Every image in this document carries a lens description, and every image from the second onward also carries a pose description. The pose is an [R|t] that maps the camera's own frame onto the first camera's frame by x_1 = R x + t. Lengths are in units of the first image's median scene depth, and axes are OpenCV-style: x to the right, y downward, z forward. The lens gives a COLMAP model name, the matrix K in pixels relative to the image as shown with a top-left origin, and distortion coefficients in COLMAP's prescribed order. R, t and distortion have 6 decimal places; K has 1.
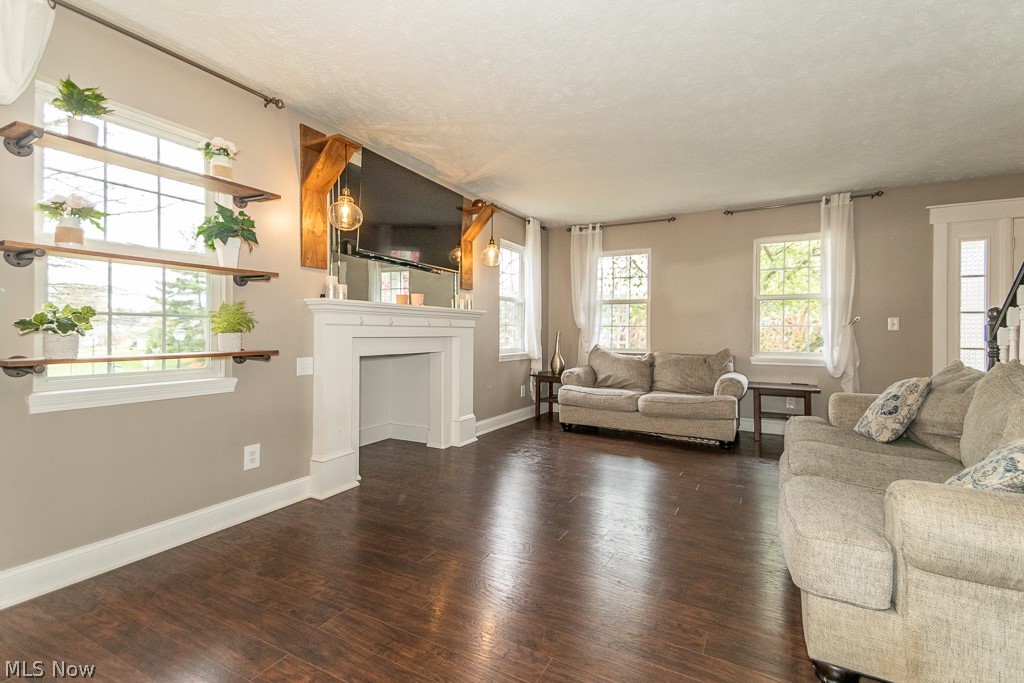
lens RADIAL K [[468.2, 0, 484.4], [0, 468.2, 329.9], [0, 0, 1]] dist [0.038884, -0.000031]
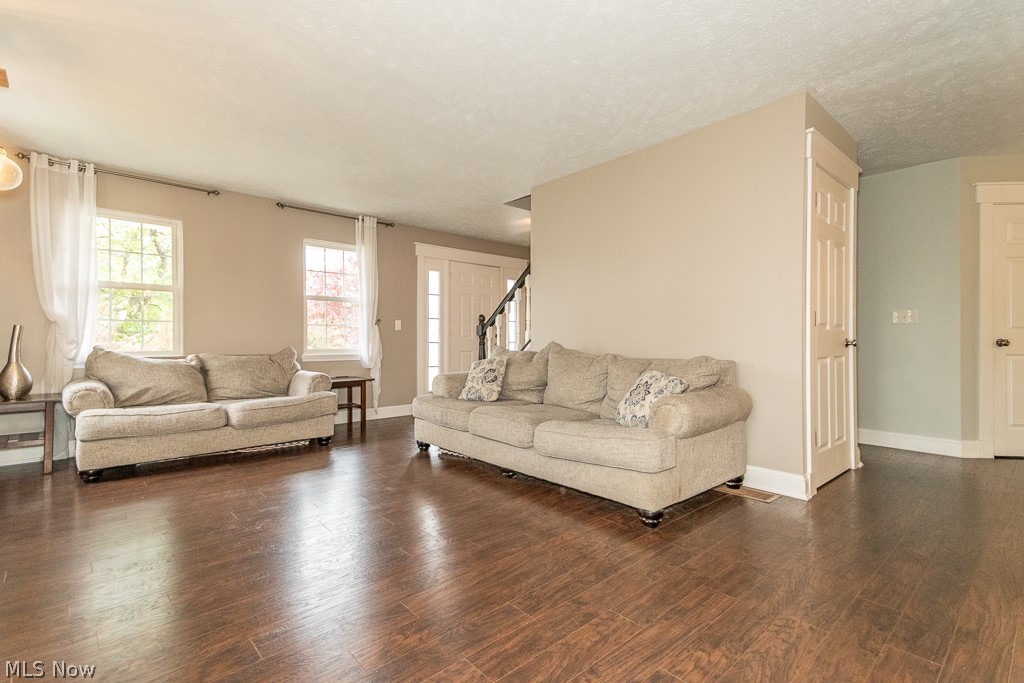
lens RADIAL K [[480.8, 0, 512.0], [0, 480.8, 341.5], [0, 0, 1]] dist [0.028400, -0.000359]
pose [[0.290956, -0.003506, 0.956730, -0.330472], [-0.000903, 0.999992, 0.003939, 0.026895], [-0.956736, -0.002010, 0.290951, 0.305259]]
